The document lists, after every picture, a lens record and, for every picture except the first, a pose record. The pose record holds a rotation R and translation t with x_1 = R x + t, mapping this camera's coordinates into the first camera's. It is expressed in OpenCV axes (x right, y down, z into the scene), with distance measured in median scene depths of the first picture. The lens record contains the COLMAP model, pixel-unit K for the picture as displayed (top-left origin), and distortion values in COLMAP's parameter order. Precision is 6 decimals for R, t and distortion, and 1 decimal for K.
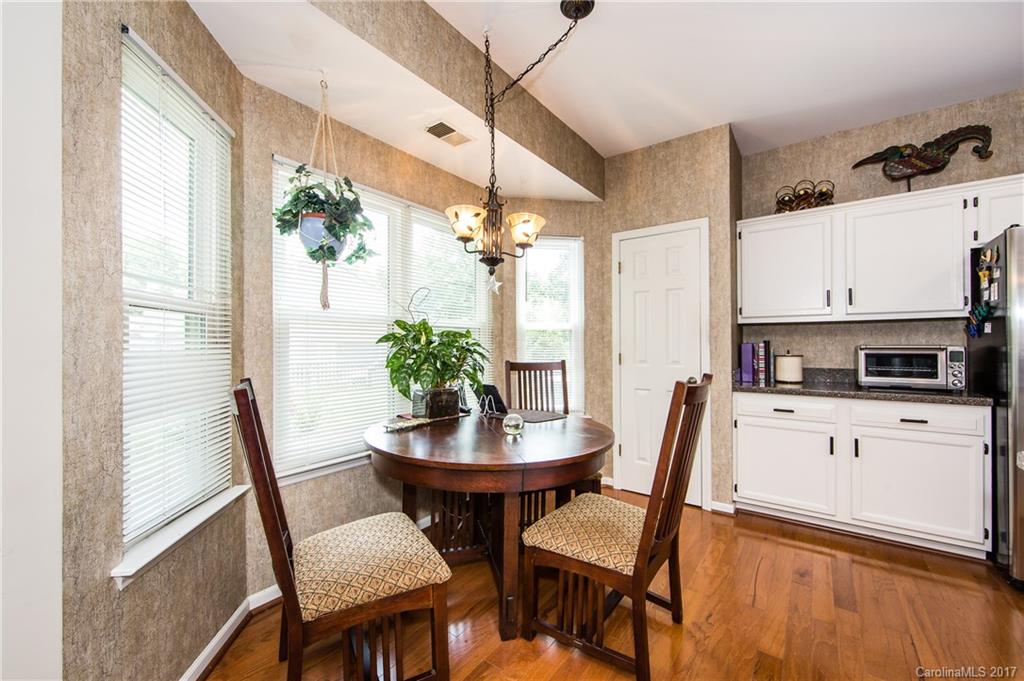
lens RADIAL K [[401.3, 0, 512.7], [0, 401.3, 340.0], [0, 0, 1]] dist [-0.006492, 0.000301]
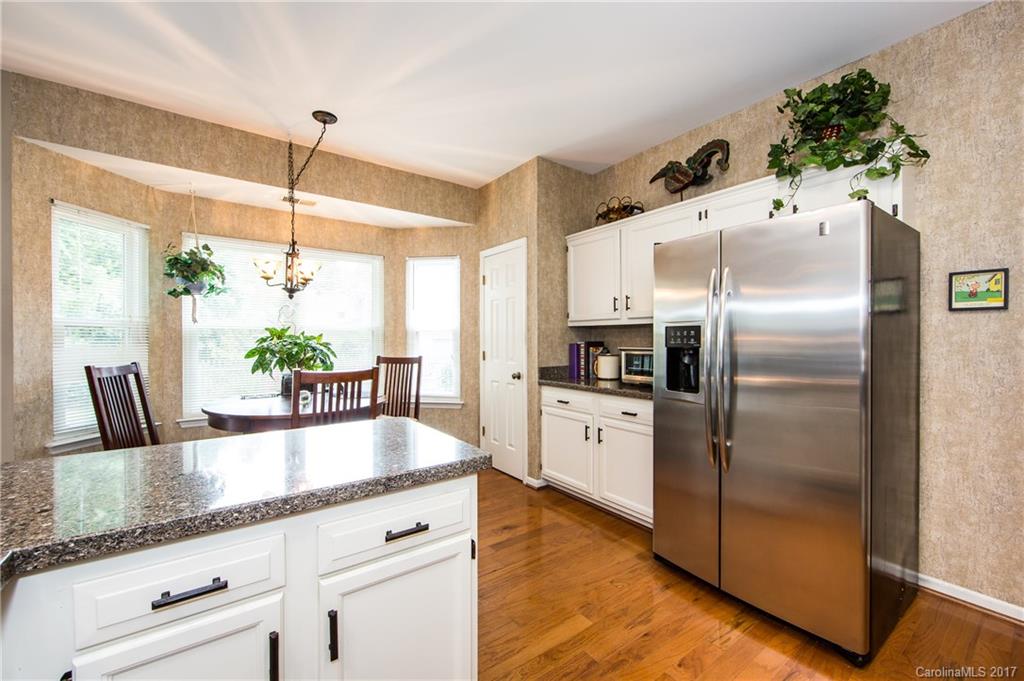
lens RADIAL K [[401.3, 0, 513.8], [0, 401.3, 339.3], [0, 0, 1]] dist [-0.006492, 0.000301]
pose [[0.959328, 0.002926, -0.282280, 0.790411], [-0.000598, 0.999965, 0.008335, -0.014529], [0.282294, -0.007827, 0.959296, -0.149358]]
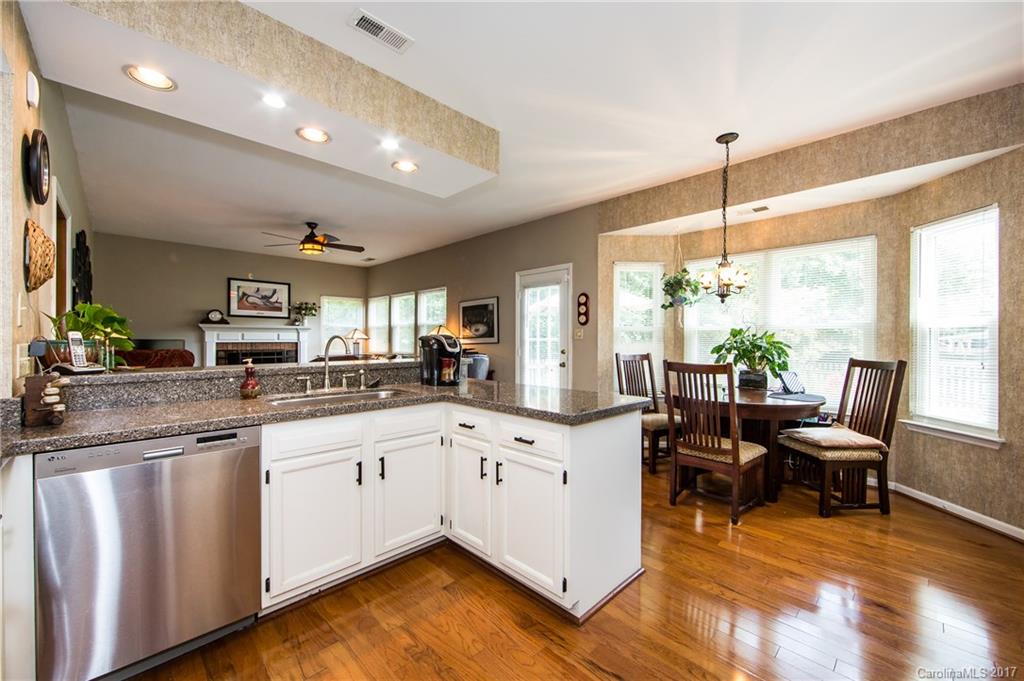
lens RADIAL K [[401.3, 0, 510.5], [0, 401.3, 341.0], [0, 0, 1]] dist [-0.006492, 0.000301]
pose [[-0.146174, 0.003913, -0.989251, 1.218646], [0.003099, 0.999989, 0.003498, -0.002078], [0.989254, -0.002554, -0.146184, 0.222475]]
